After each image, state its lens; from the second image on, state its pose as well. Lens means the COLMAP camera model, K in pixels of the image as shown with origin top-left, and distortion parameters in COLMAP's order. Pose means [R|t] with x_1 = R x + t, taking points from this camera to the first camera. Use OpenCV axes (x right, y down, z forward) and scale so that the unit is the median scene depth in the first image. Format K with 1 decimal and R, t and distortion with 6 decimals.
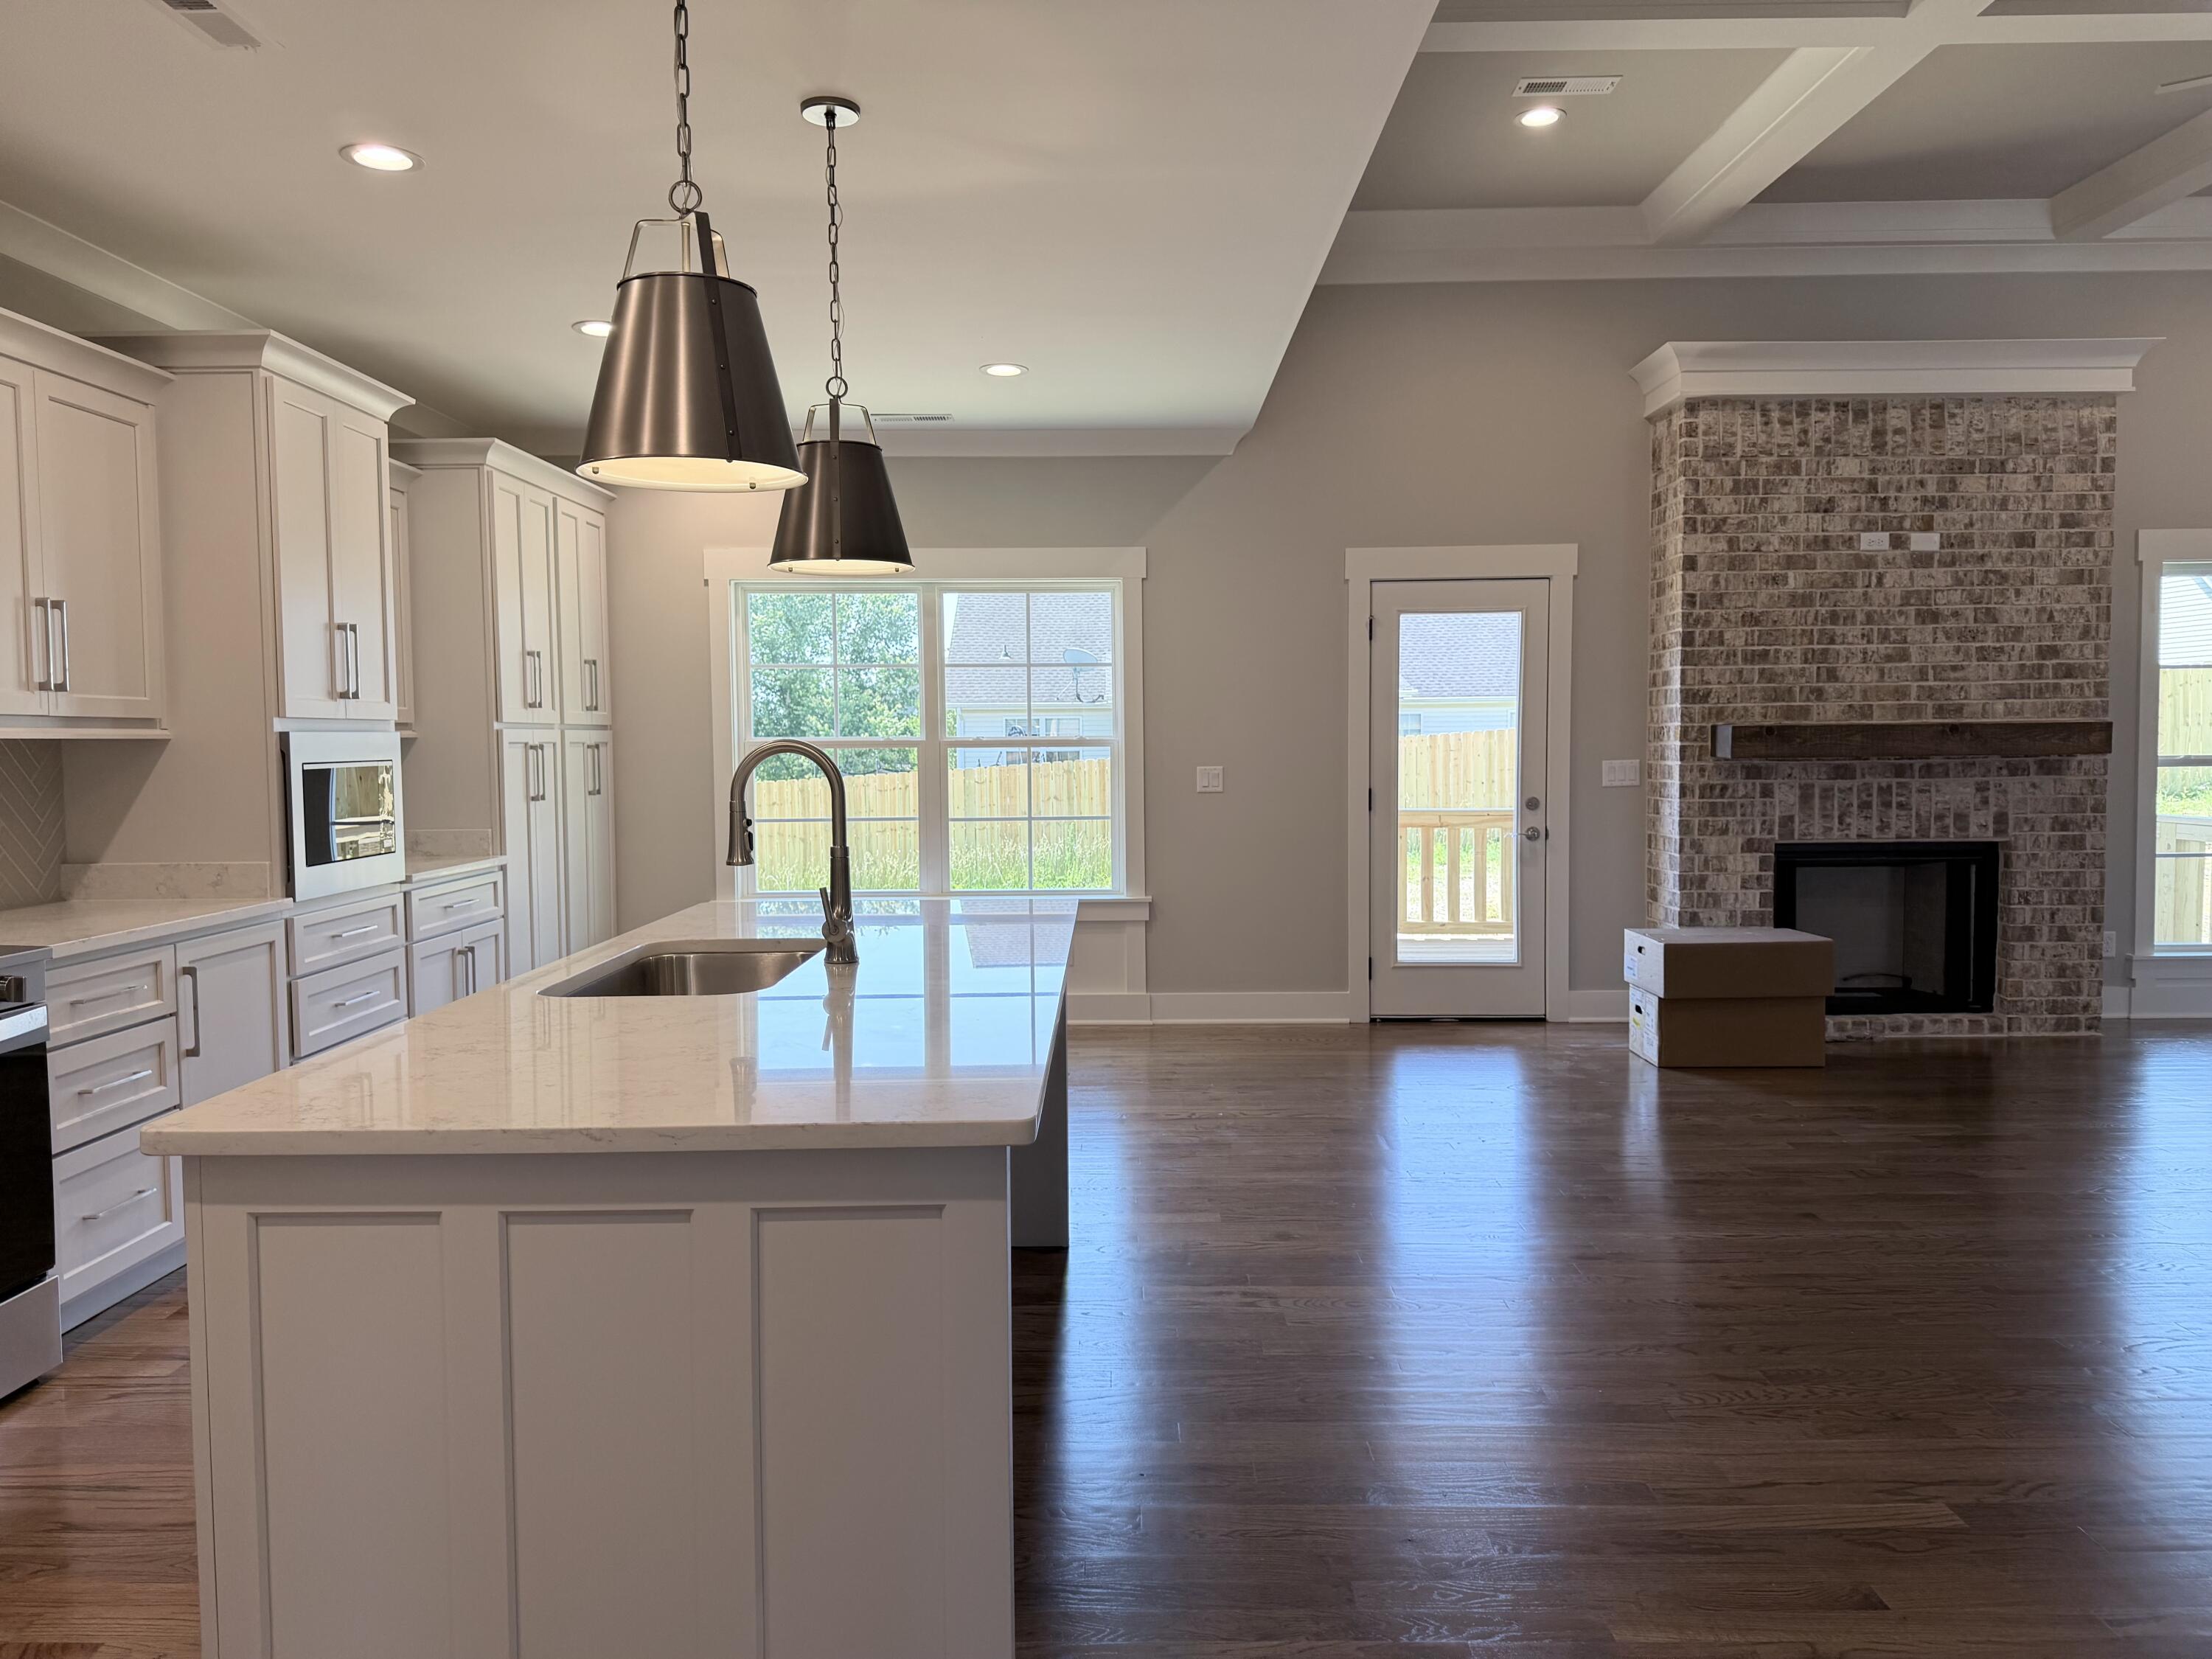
lens RADIAL K [[1601.9, 0, 1084.0], [0, 1601.9, 818.5], [0, 0, 1]] dist [0.086359, -0.117097]
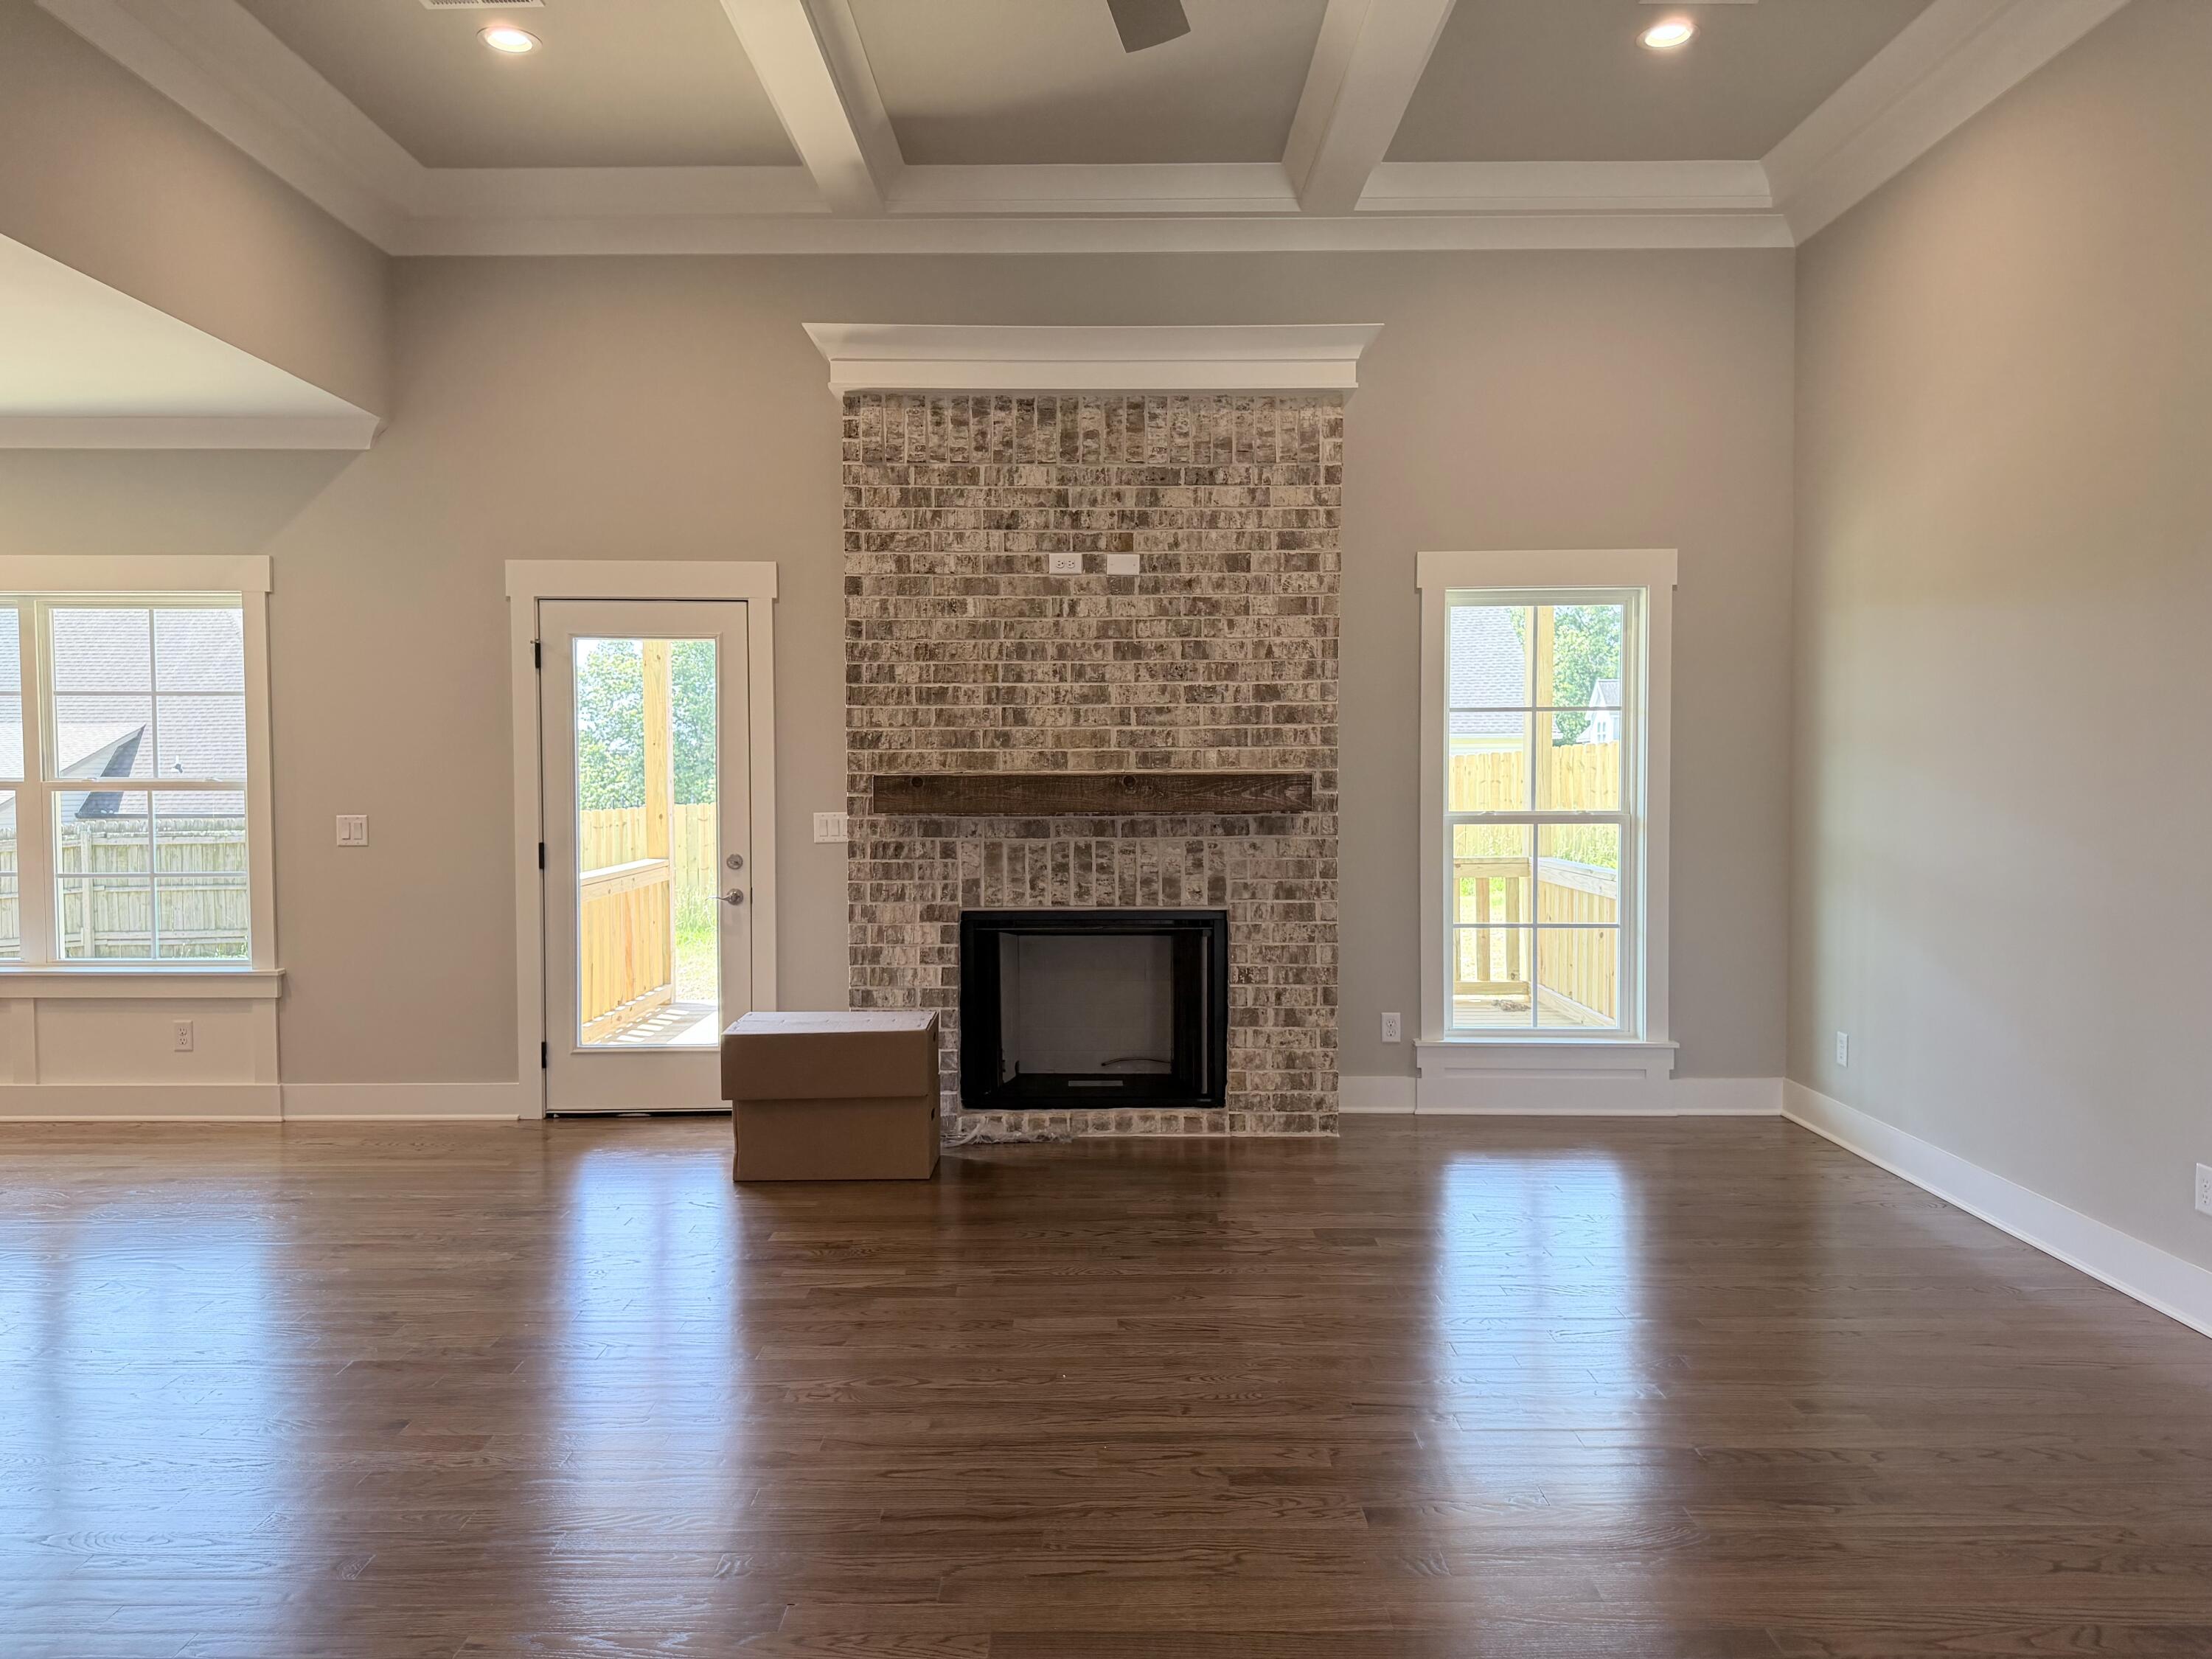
lens RADIAL K [[1601.9, 0, 1122.6], [0, 1601.9, 830.3], [0, 0, 1]] dist [0.086359, -0.117097]
pose [[0.999978, 0.006382, -0.001981, 0.515627], [-0.006393, 0.999962, -0.005933, -0.023359], [0.001943, 0.005945, 0.999980, 0.146773]]
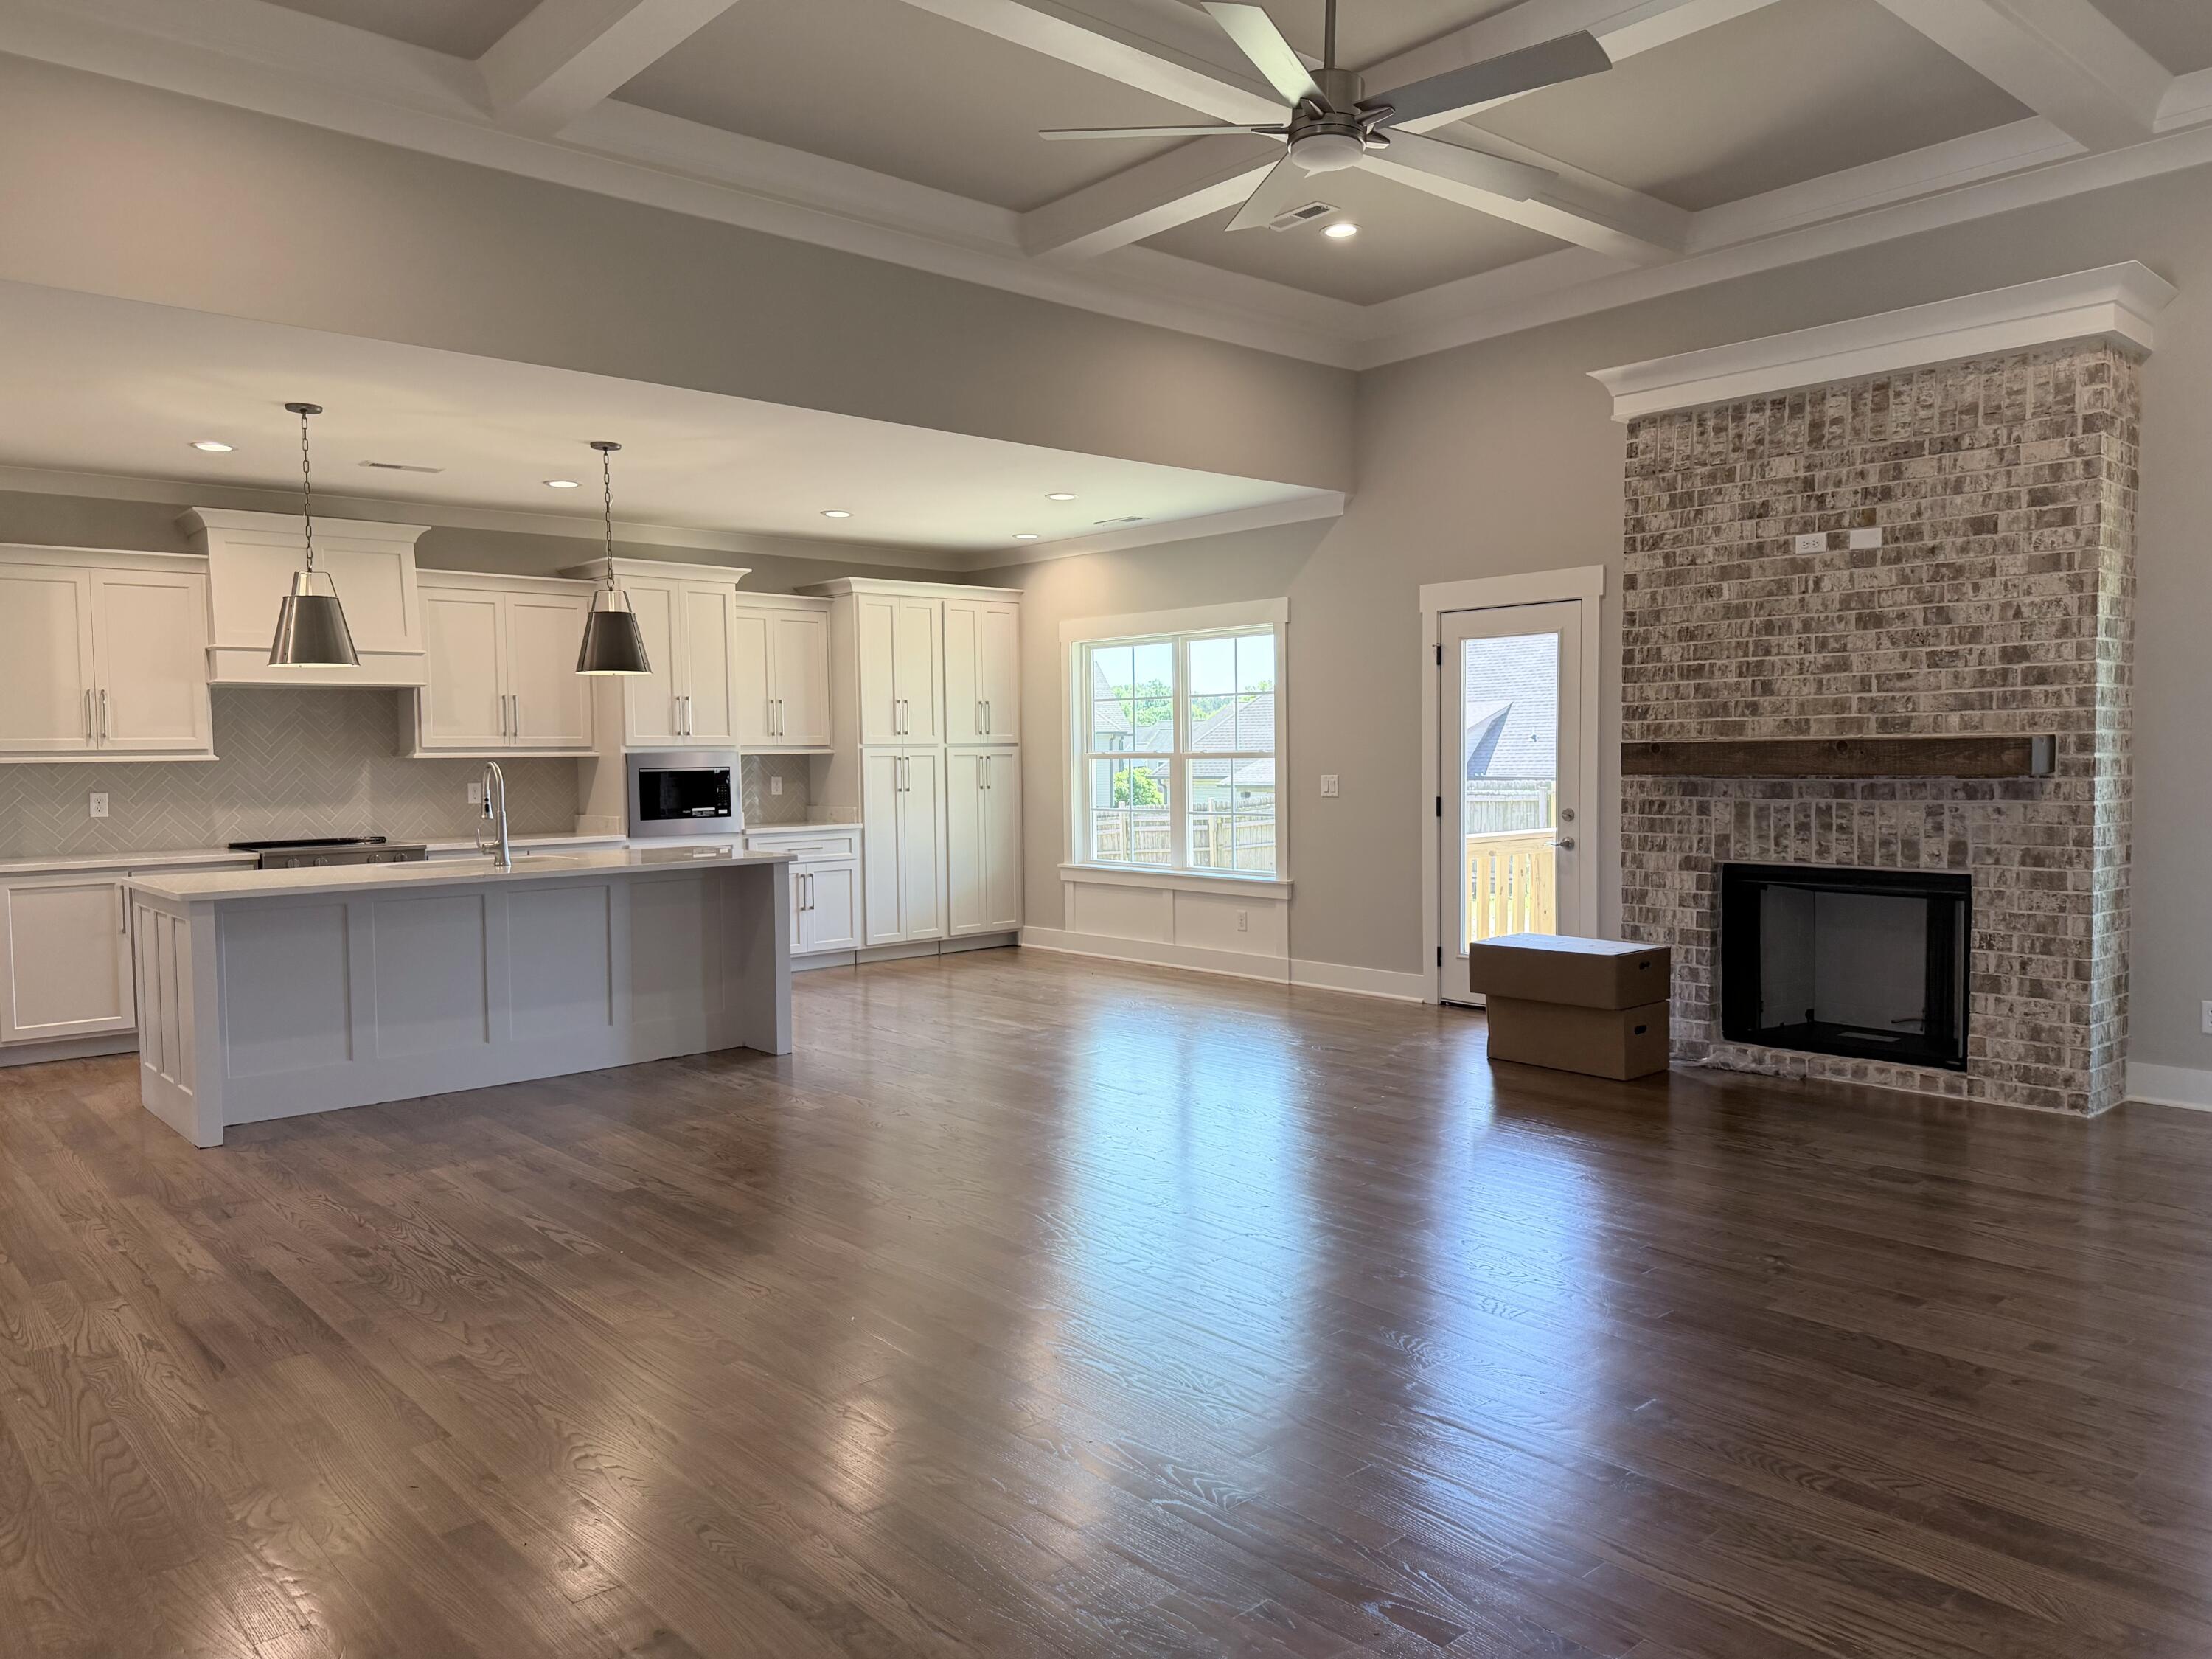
lens RADIAL K [[1601.9, 0, 1083.4], [0, 1601.9, 825.4], [0, 0, 1]] dist [0.086359, -0.117097]
pose [[0.650500, 0.037308, -0.758589, 0.919536], [-0.030546, 0.999270, 0.022951, -0.017755], [0.758892, 0.008242, 0.651165, 0.079759]]
